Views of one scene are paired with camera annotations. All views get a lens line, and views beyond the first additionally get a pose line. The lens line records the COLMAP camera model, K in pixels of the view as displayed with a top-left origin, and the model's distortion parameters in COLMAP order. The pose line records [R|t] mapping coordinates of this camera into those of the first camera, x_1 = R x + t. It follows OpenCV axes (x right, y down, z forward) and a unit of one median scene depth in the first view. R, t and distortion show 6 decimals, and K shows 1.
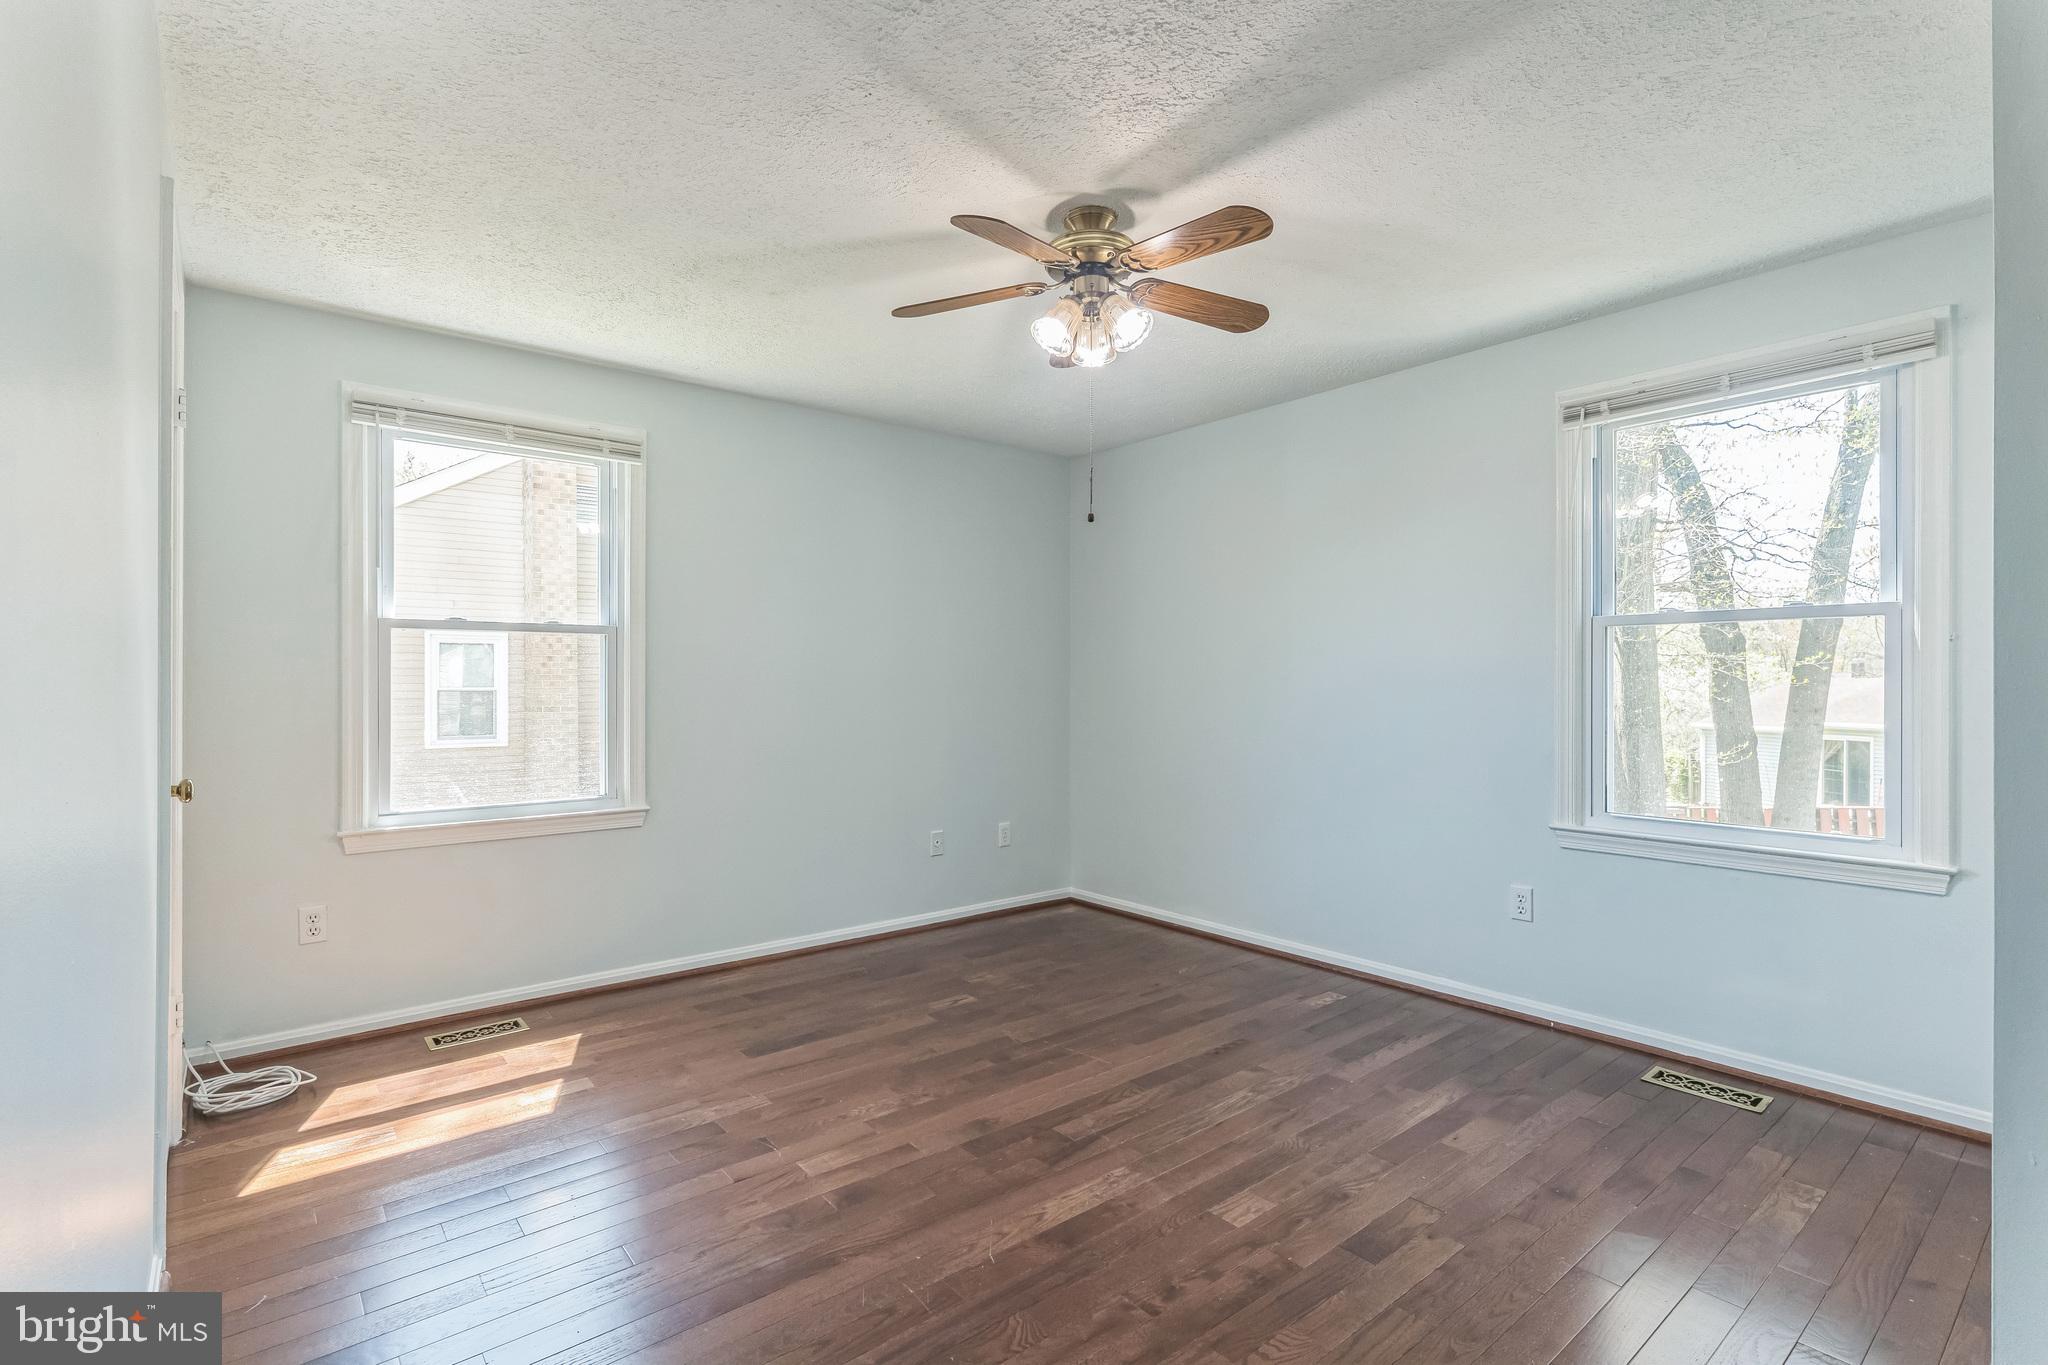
lens RADIAL K [[958.3, 0, 1026.6], [0, 958.3, 689.4], [0, 0, 1]] dist [0.006111, 0.001533]
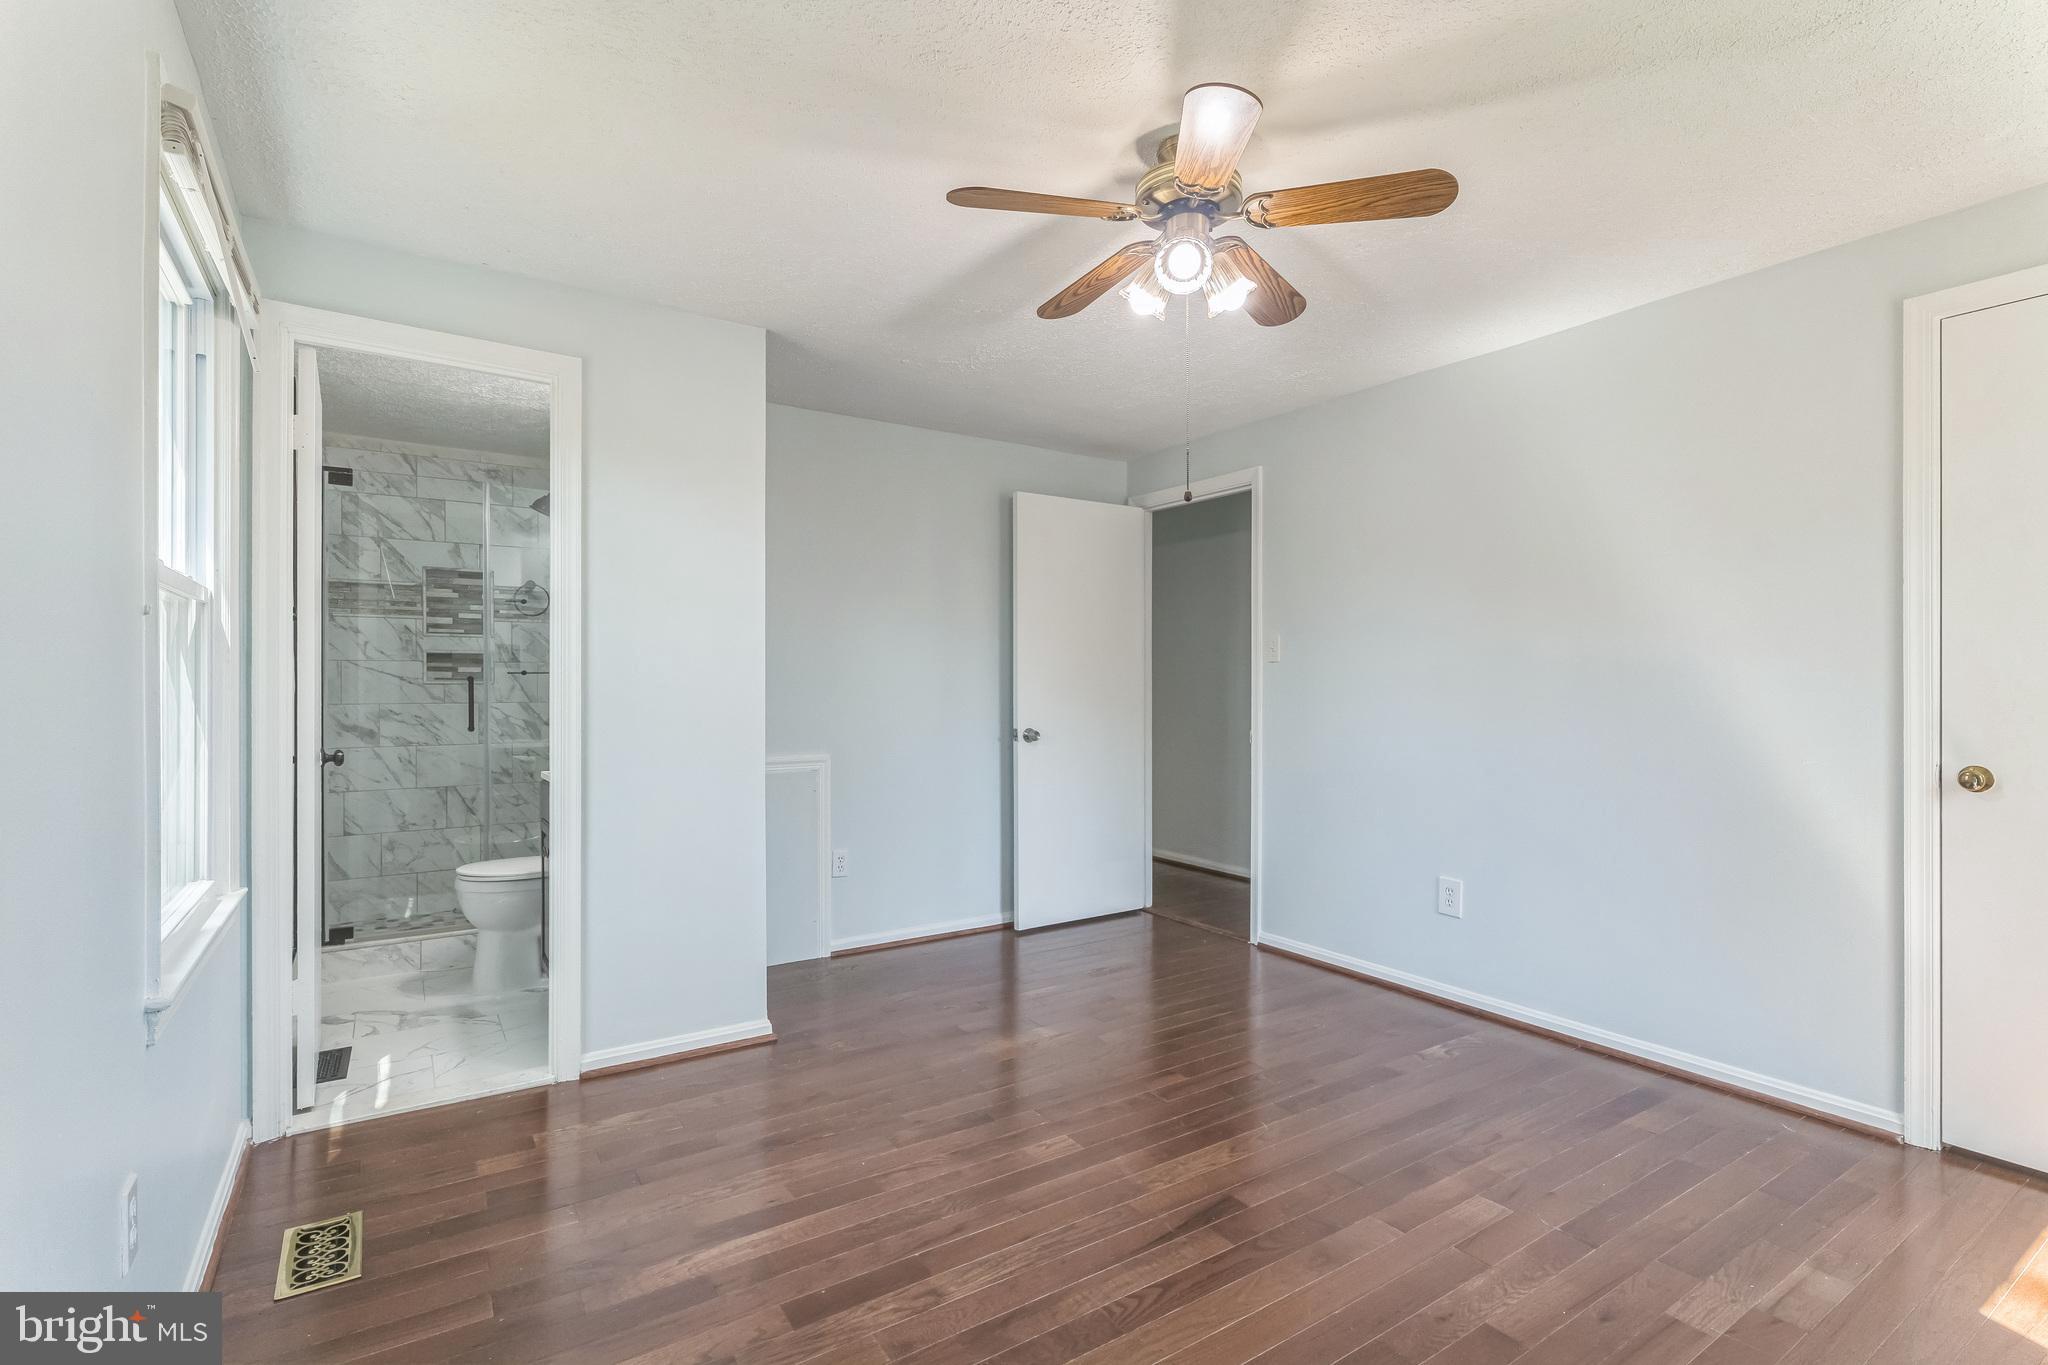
lens RADIAL K [[958.3, 0, 1022.1], [0, 958.3, 683.8], [0, 0, 1]] dist [0.006111, 0.001533]
pose [[-0.994473, -0.006253, 0.104808, 0.125923], [-0.006386, 0.999979, -0.000926, -0.011414], [-0.104800, -0.001590, -0.994492, 1.858048]]
